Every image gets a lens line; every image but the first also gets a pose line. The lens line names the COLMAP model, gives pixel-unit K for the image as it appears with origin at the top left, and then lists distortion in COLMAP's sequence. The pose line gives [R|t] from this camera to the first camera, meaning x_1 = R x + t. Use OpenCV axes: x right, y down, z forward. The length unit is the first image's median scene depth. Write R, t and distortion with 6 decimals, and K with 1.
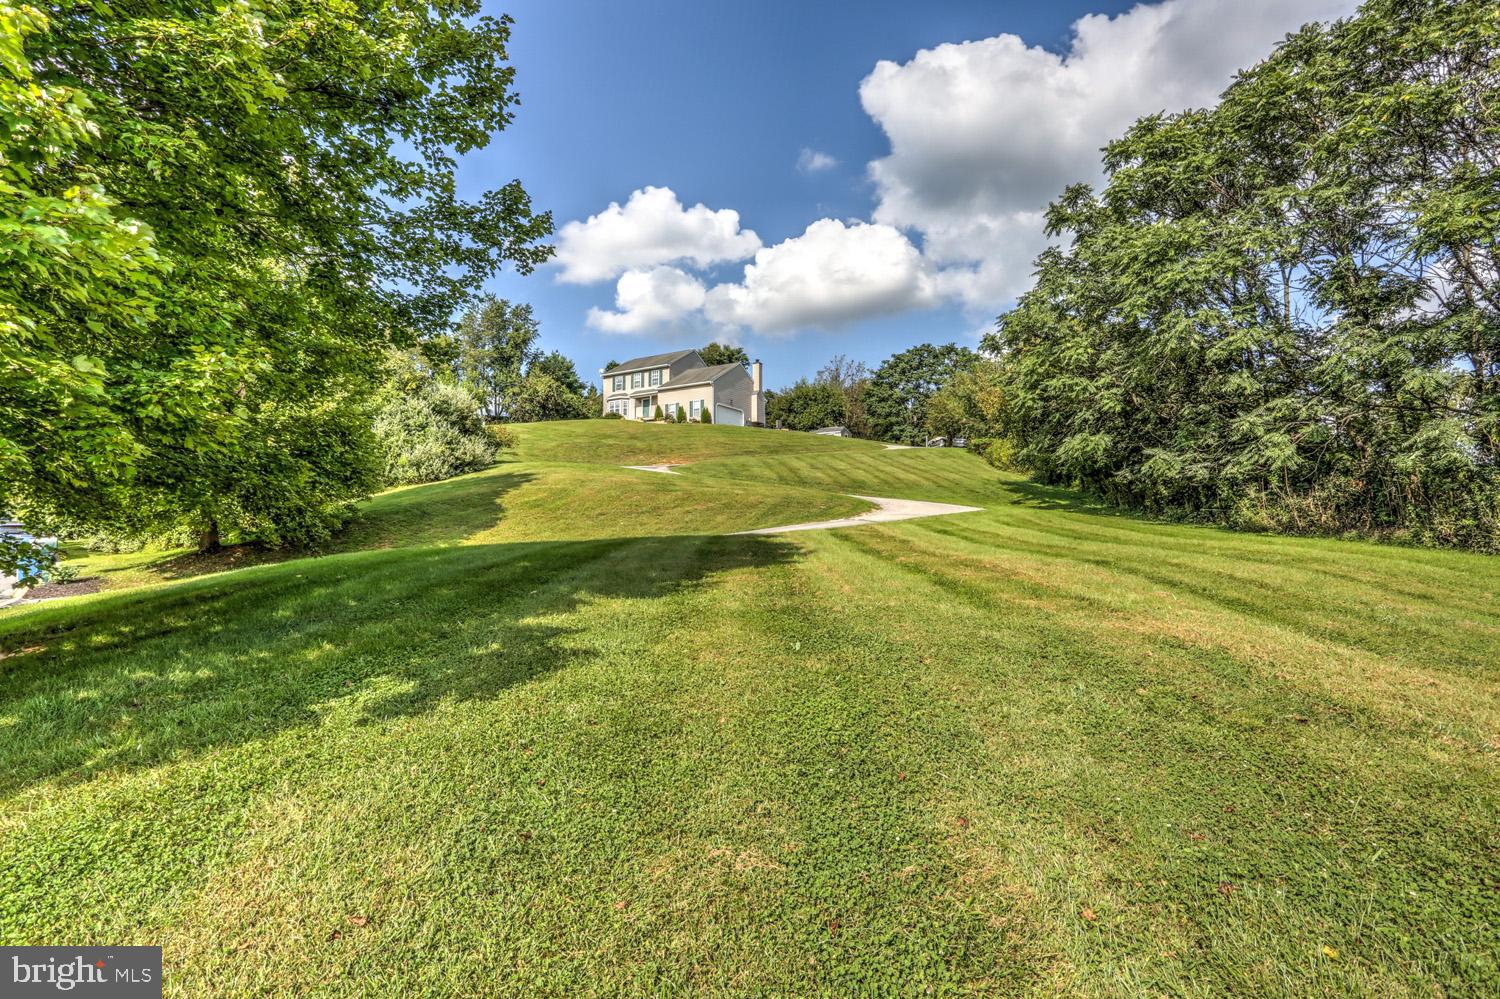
lens RADIAL K [[733.1, 0, 750.7], [0, 733.1, 486.9], [0, 0, 1]] dist [-0.061597, 0.026935]
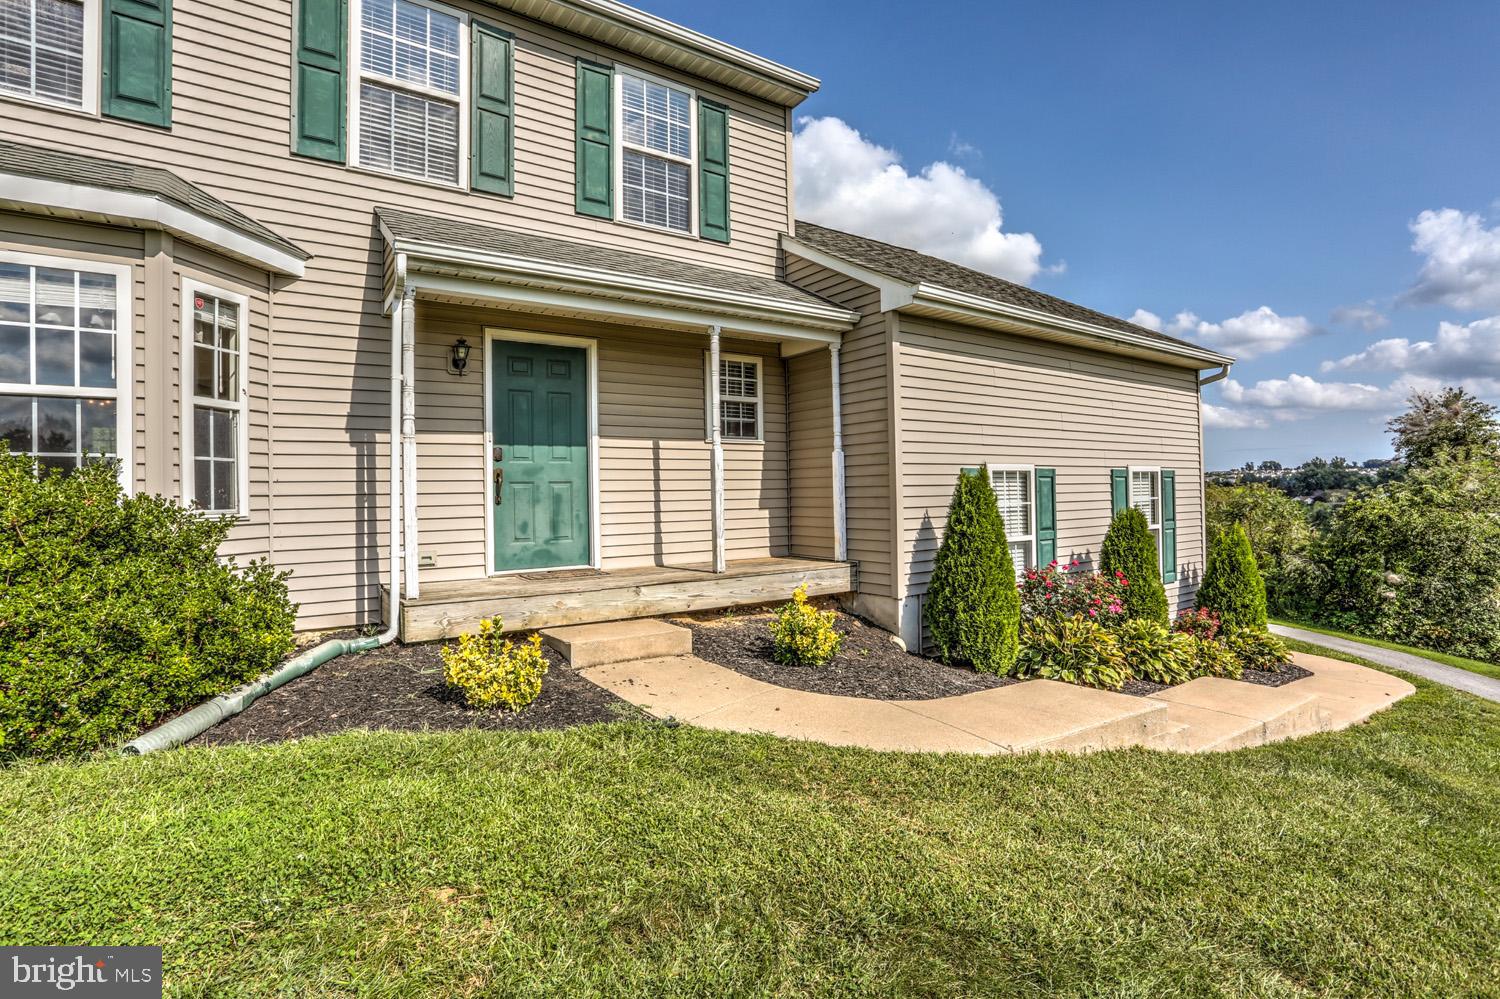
lens RADIAL K [[733.1, 0, 750.7], [0, 733.1, 486.9], [0, 0, 1]] dist [-0.061597, 0.026935]
pose [[0.425903, 0.018448, 0.904581, -0.210133], [-0.049781, 0.998755, 0.003070, -0.103093], [-0.903398, -0.046338, 0.426291, 0.930651]]
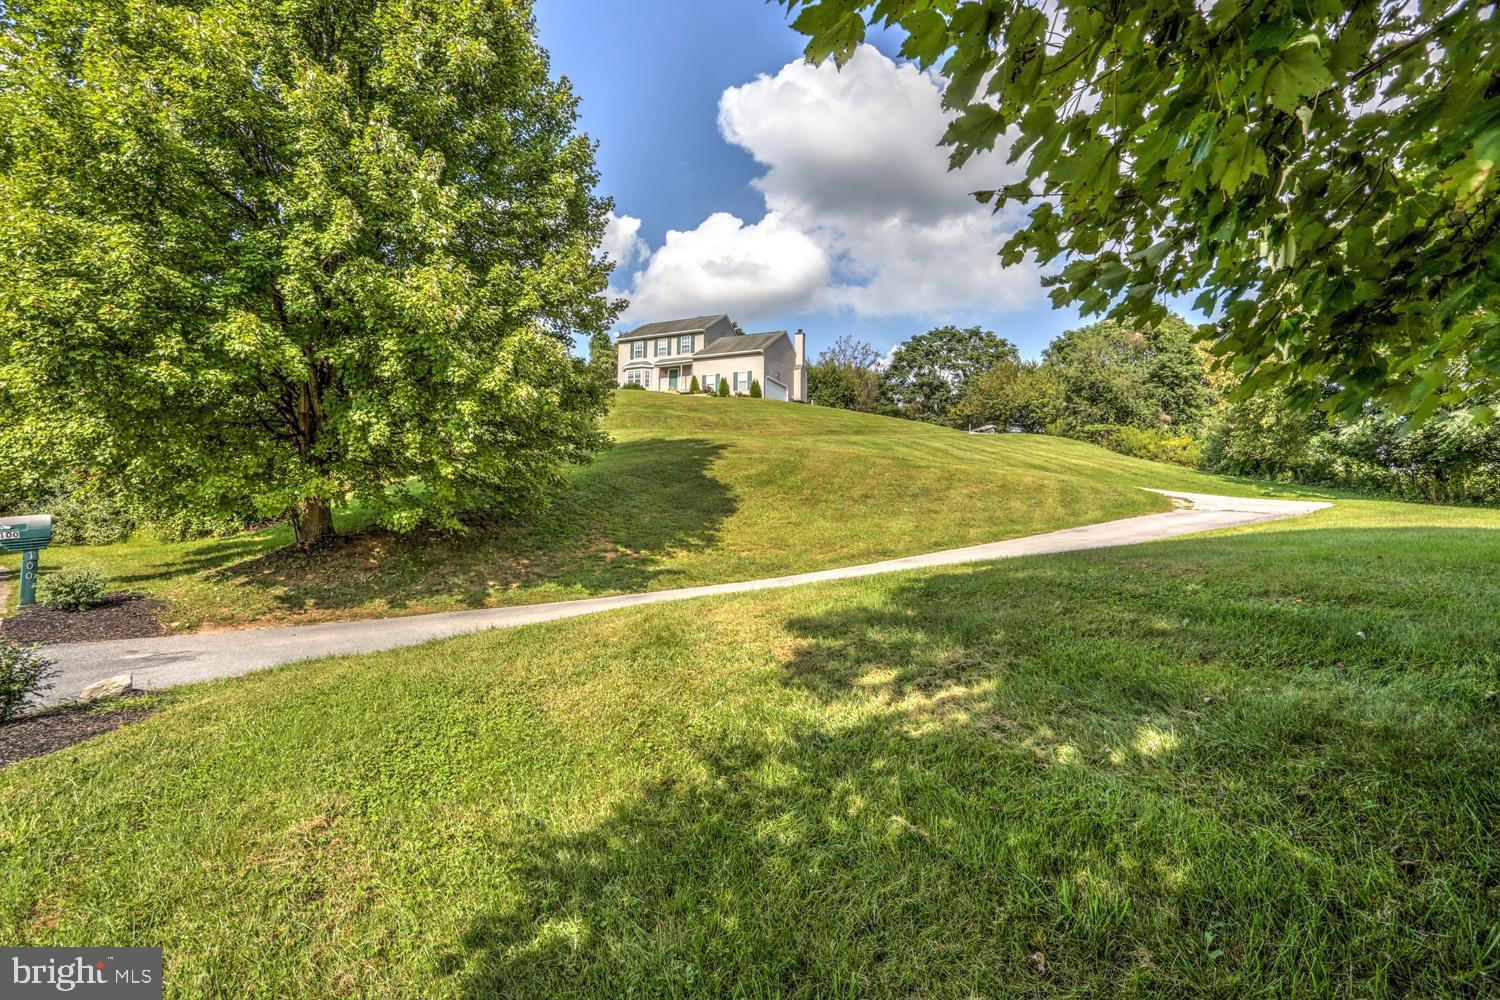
lens RADIAL K [[746.8, 0, 747.2], [0, 746.8, 475.0], [0, 0, 1]] dist [-0.051873, 0.000094]
pose [[0.993546, 0.024827, 0.110683, -0.149500], [-0.023964, 0.999671, -0.009116, 0.009870], [-0.110873, 0.006405, 0.993814, 0.121660]]
